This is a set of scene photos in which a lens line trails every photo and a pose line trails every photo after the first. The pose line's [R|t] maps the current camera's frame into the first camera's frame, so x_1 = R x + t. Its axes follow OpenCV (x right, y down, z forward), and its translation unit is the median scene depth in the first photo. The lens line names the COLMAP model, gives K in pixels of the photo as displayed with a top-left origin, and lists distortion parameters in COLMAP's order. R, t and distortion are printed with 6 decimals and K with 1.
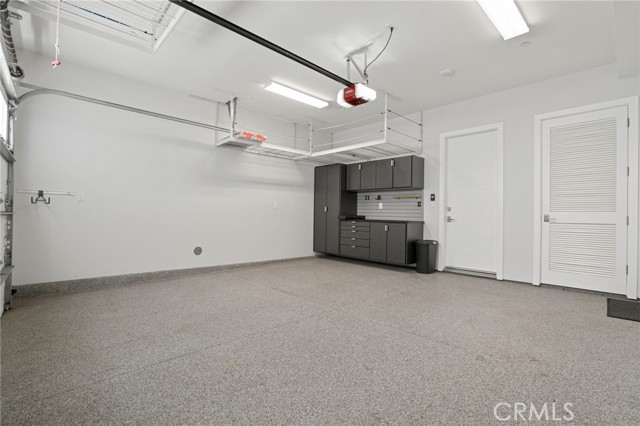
lens RADIAL K [[303.0, 0, 318.2], [0, 303.0, 213.9], [0, 0, 1]] dist [-0.061323, 0.023792]
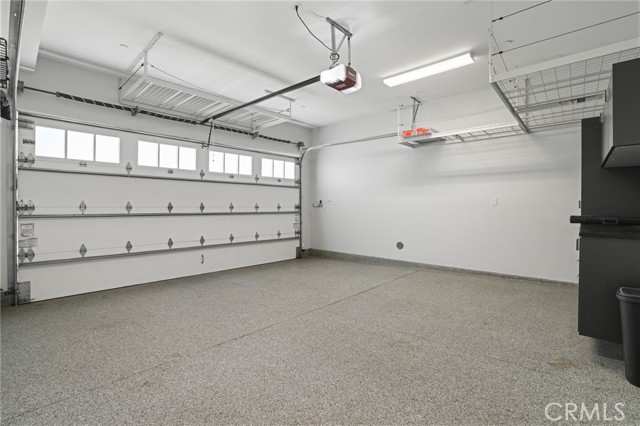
lens RADIAL K [[303.0, 0, 318.2], [0, 303.0, 213.9], [0, 0, 1]] dist [-0.061323, 0.023792]
pose [[0.058366, 0.007539, -0.998267, 0.898580], [0.002582, 0.999967, 0.007703, -0.006764], [0.998292, -0.003027, 0.058345, 0.803073]]
